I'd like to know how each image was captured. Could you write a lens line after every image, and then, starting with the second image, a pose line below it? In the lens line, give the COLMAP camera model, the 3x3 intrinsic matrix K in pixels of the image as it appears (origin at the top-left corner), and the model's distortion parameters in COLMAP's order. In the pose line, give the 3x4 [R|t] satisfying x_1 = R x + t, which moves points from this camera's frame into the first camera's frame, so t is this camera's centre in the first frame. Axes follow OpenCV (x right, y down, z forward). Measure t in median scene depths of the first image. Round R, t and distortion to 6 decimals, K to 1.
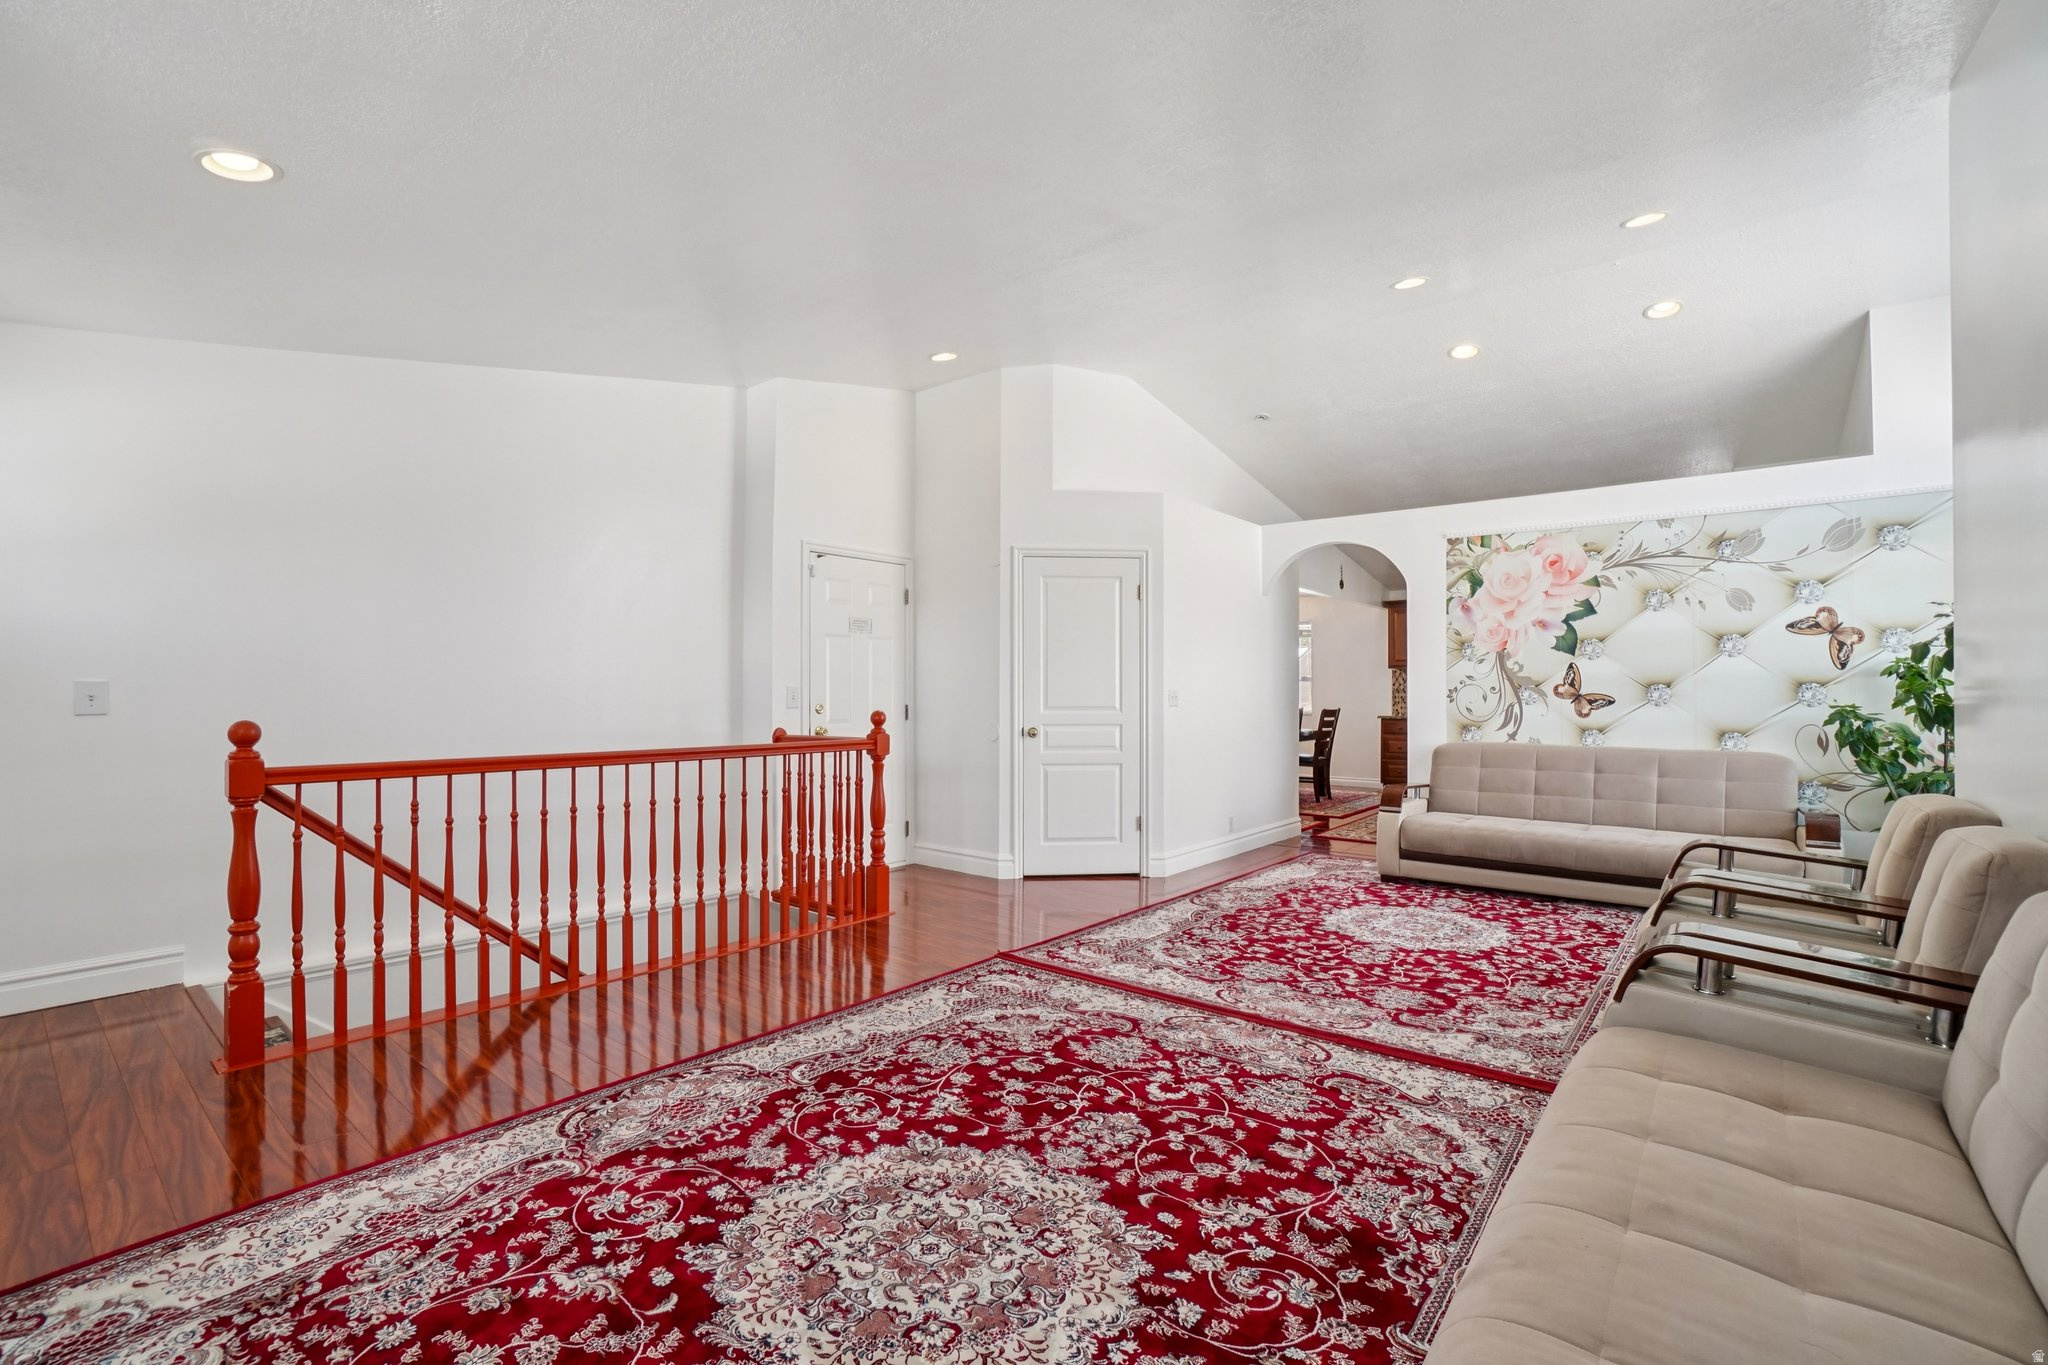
lens RADIAL K [[868.2, 0, 1024.0], [0, 868.2, 682.5], [0, 0, 1]] dist [-0.060104, 0.026981]
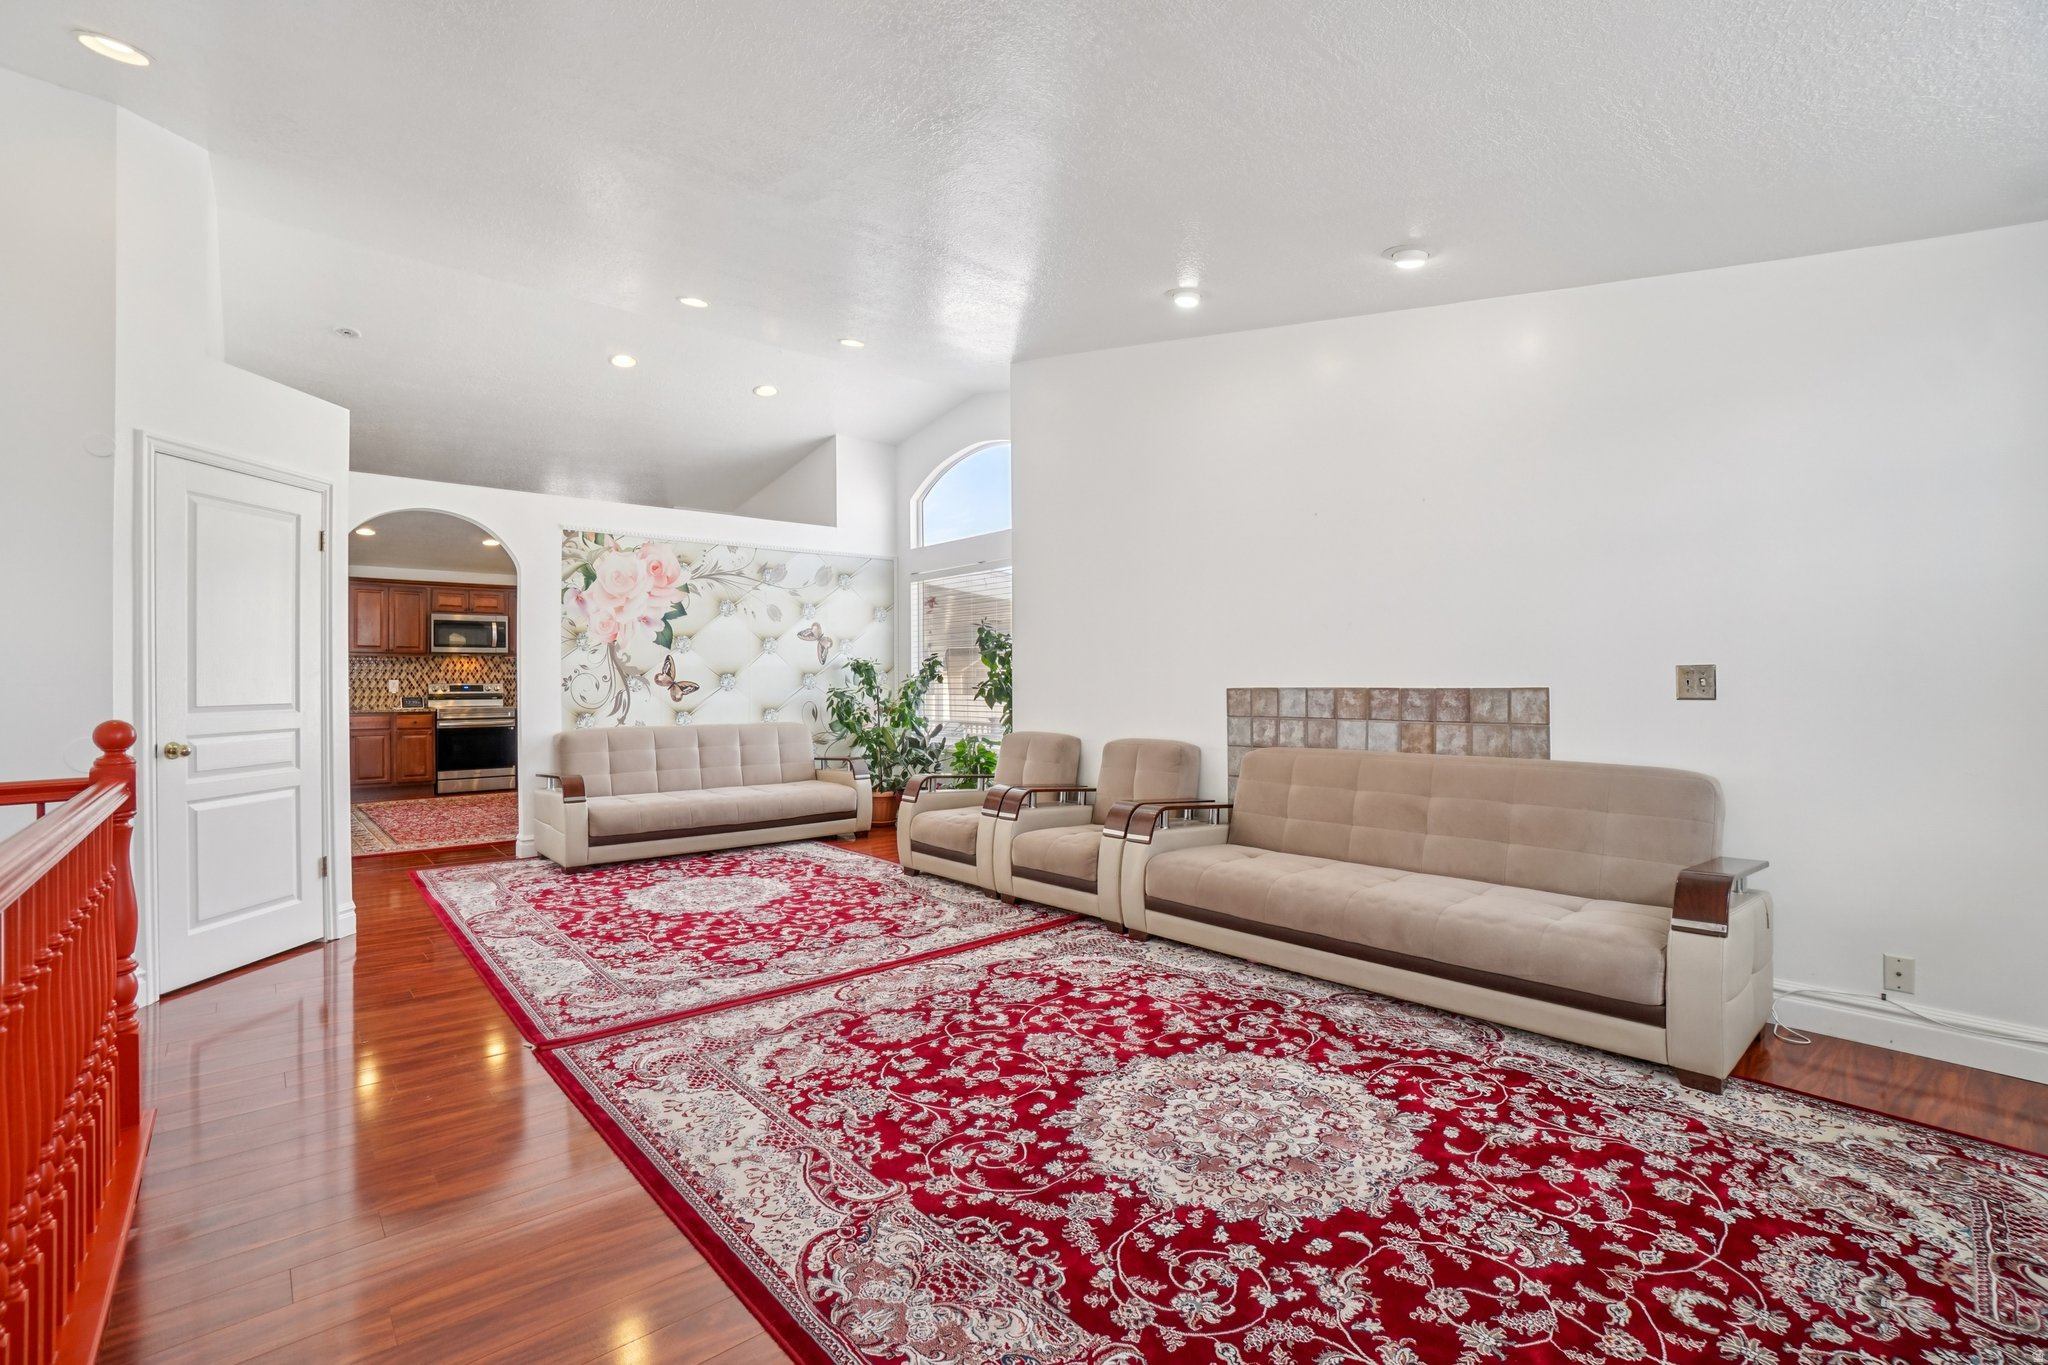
lens RADIAL K [[897.0, 0, 931.5], [0, 897.0, 686.4], [0, 0, 1]] dist [-0.066182, 0.029882]
pose [[0.223528, -0.010160, 0.974645, -0.567805], [-0.005083, 0.999920, 0.011589, 0.004347], [-0.974684, -0.007544, 0.223458, 0.446231]]
